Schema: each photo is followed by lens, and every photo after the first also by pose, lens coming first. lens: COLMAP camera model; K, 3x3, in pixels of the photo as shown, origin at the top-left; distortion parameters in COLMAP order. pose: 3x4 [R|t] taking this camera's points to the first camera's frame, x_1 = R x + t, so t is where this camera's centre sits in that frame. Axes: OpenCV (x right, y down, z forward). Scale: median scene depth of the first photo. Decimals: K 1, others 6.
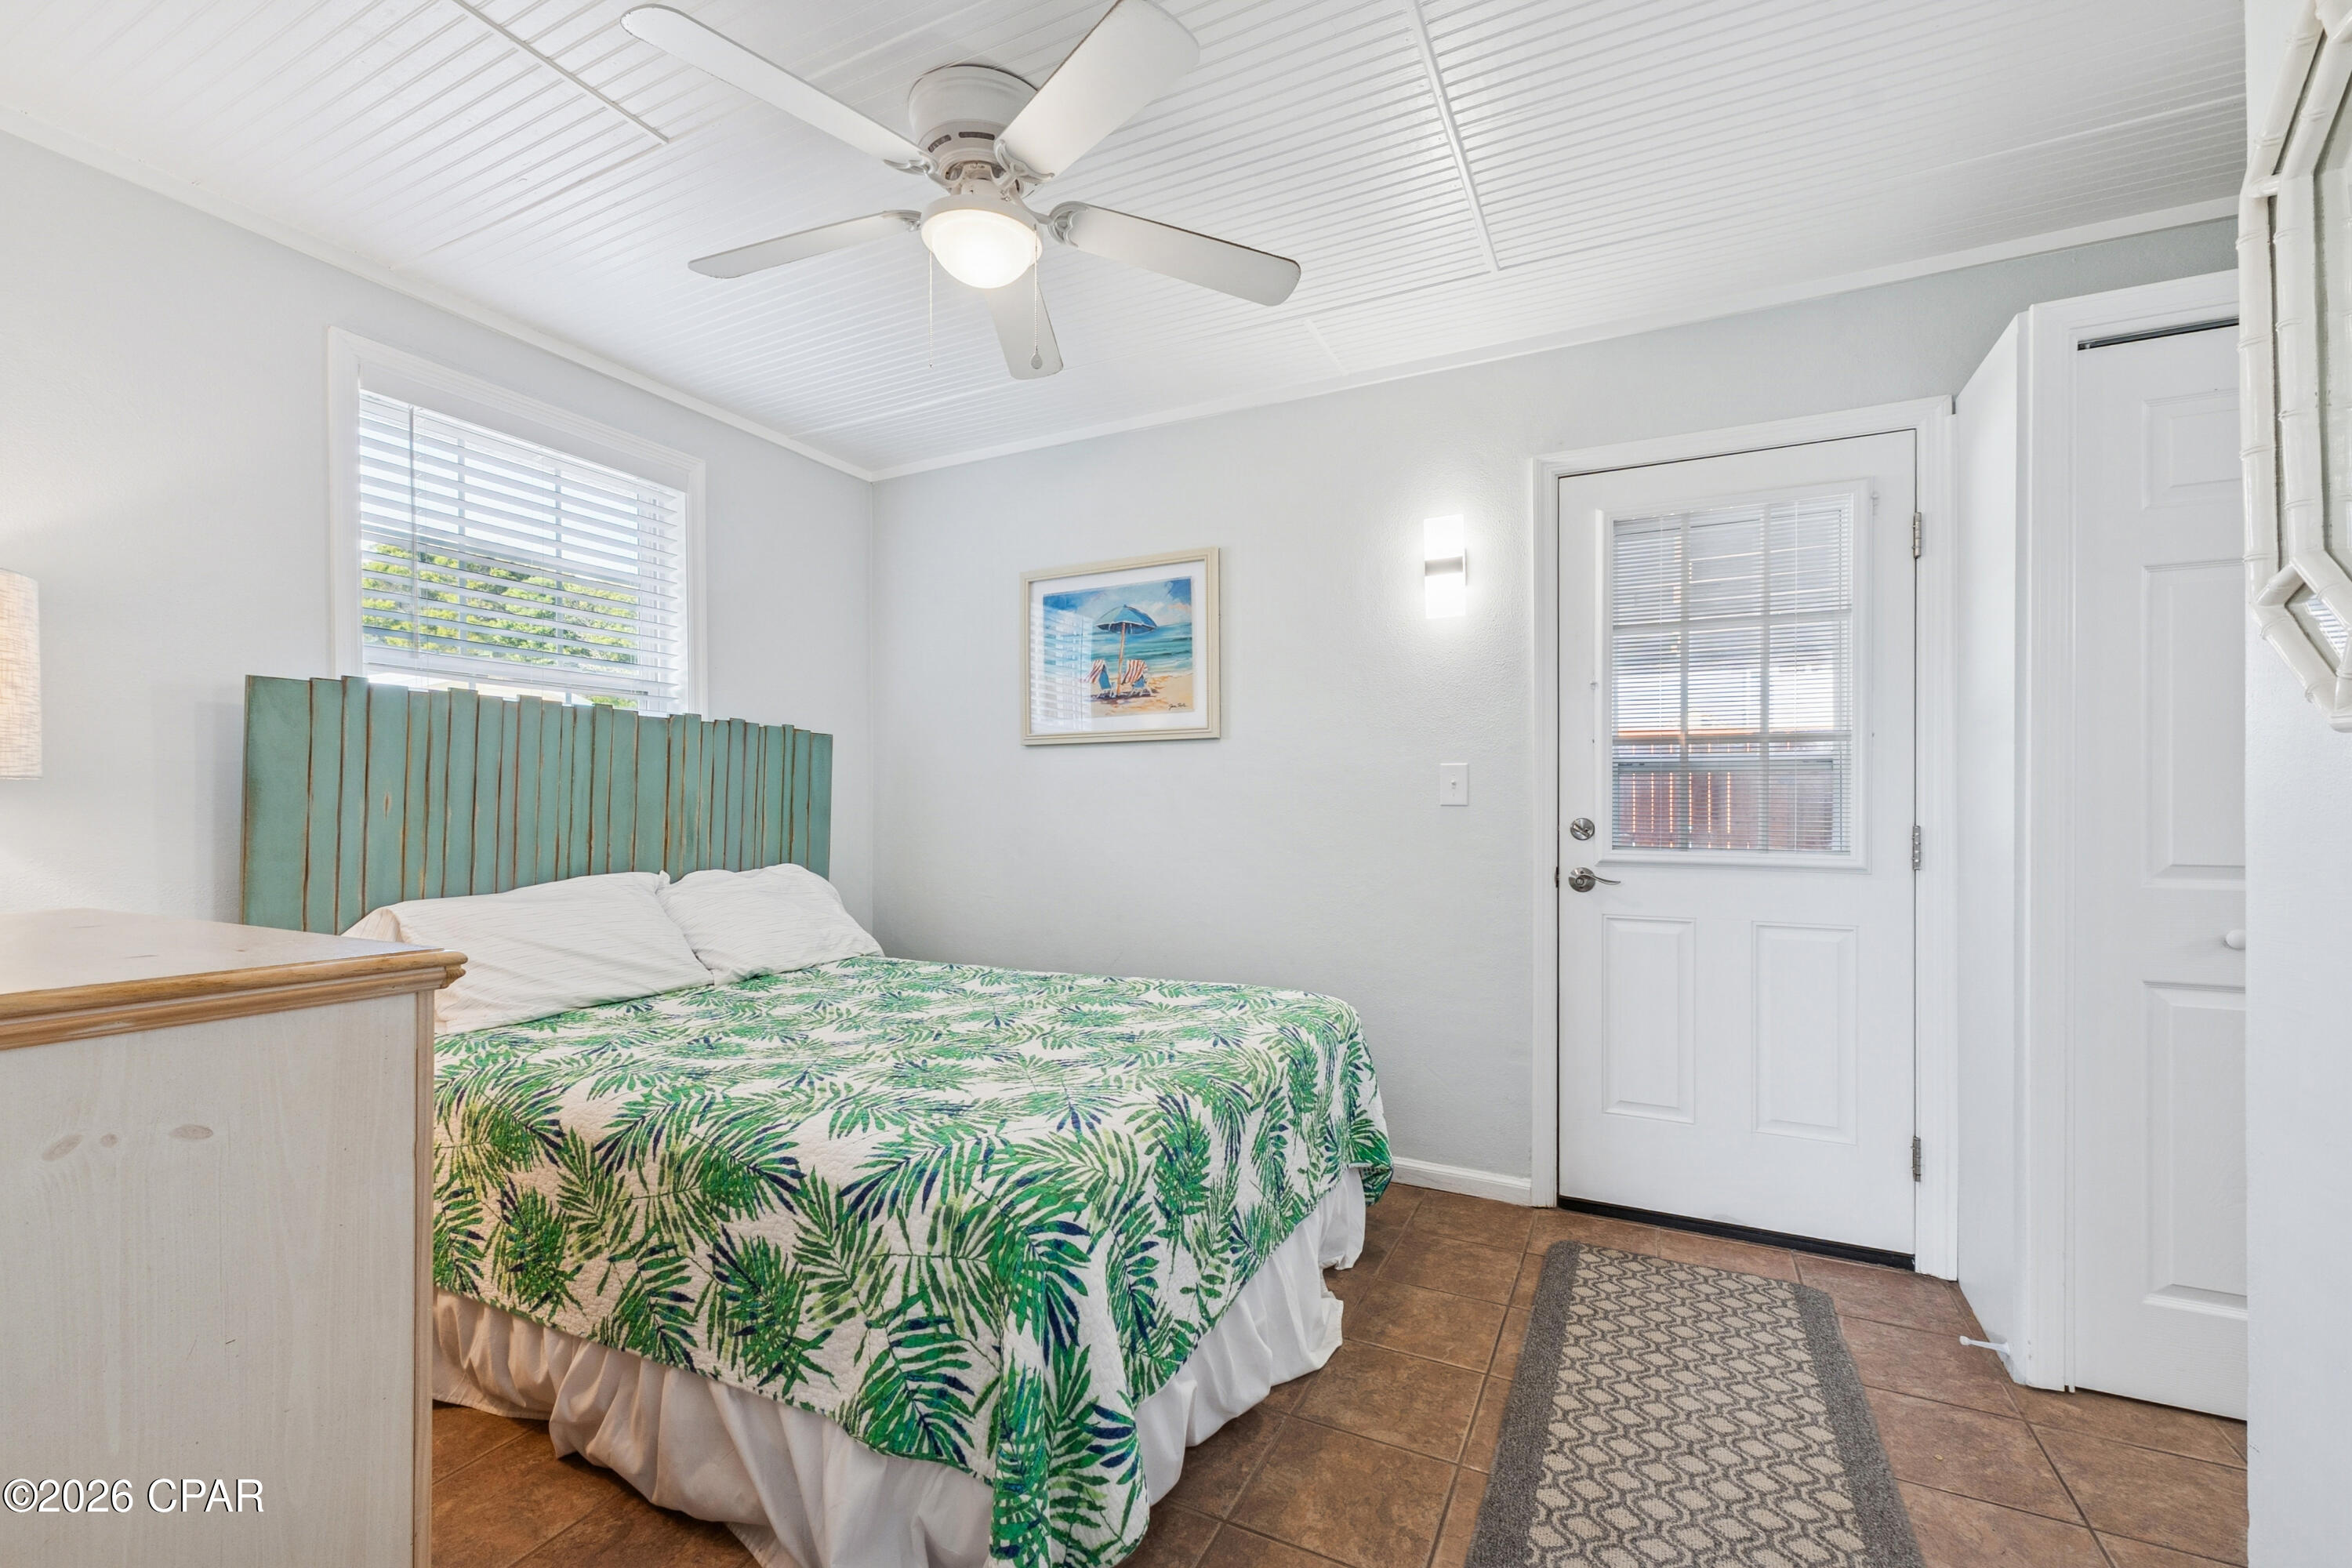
lens RADIAL K [[979.6, 0, 1169.8], [0, 979.6, 809.6], [0, 0, 1]] dist [0.000592, 0.000144]
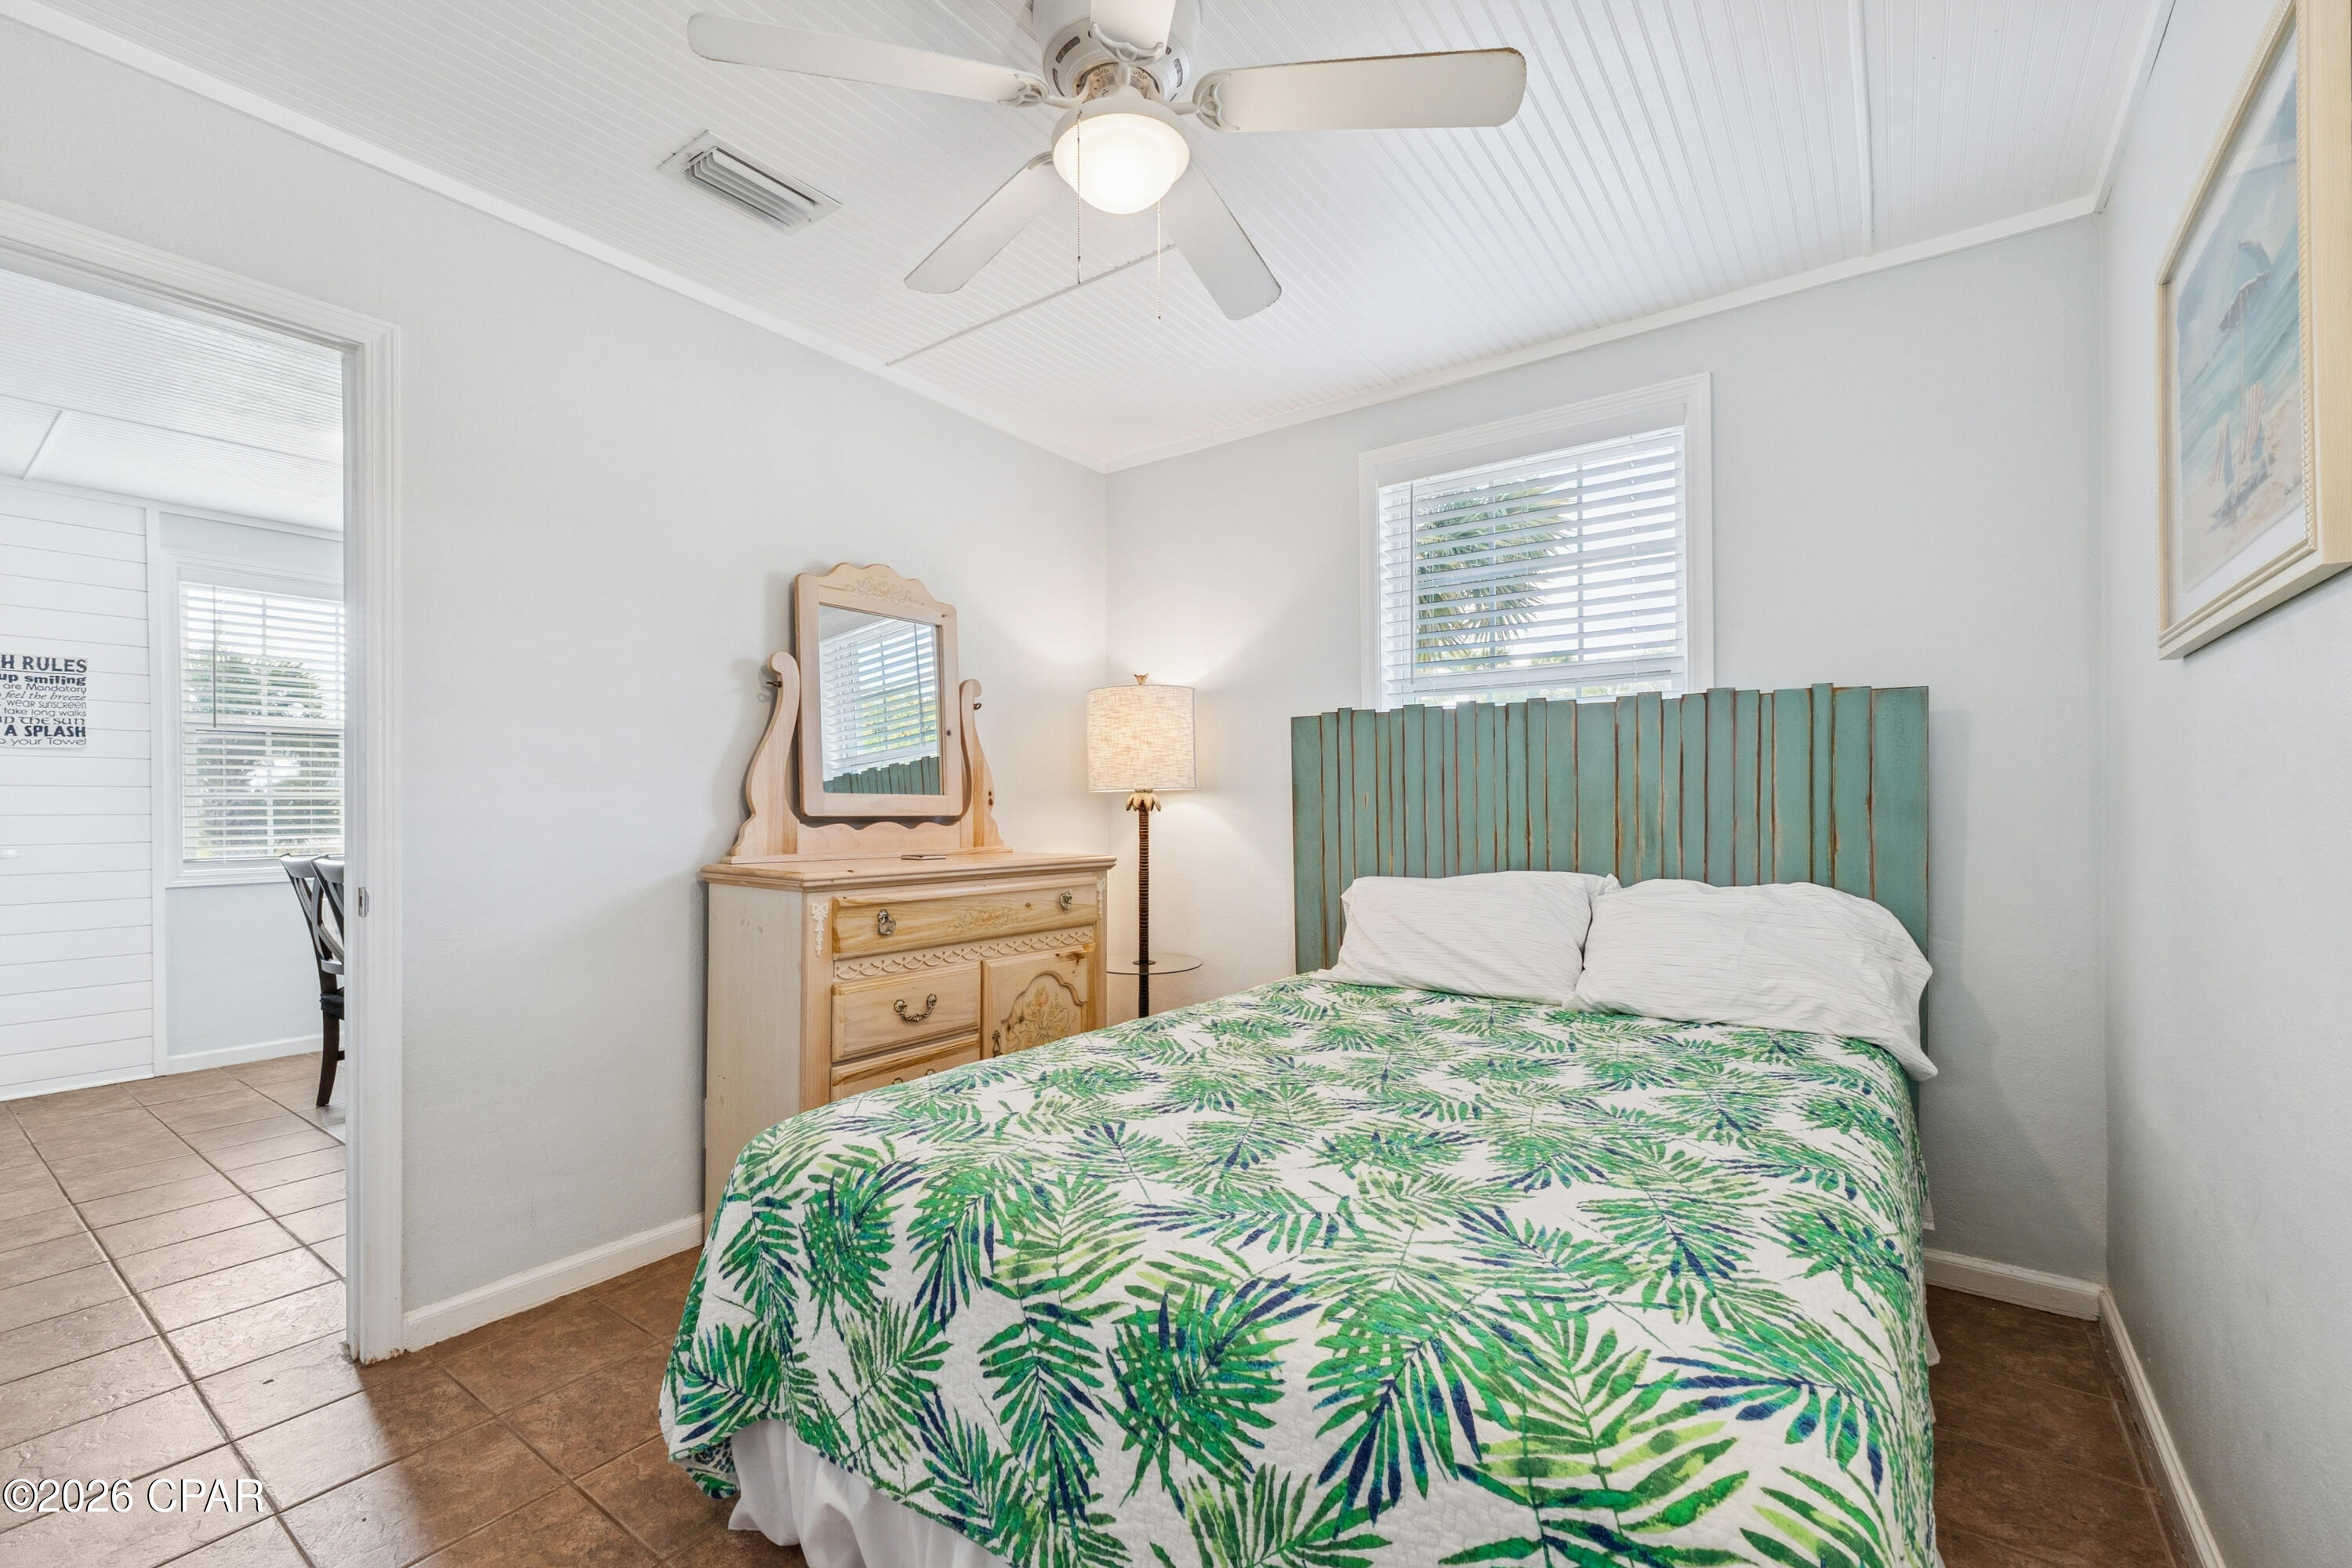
lens RADIAL K [[988.2, 0, 1185.9], [0, 988.2, 801.7], [0, 0, 1]] dist [0.003960, 0.000302]
pose [[-0.156760, -0.001353, -0.987636, 0.469792], [-0.000955, 0.999999, -0.001218, -0.002064], [0.987636, 0.000752, -0.156761, 0.831603]]
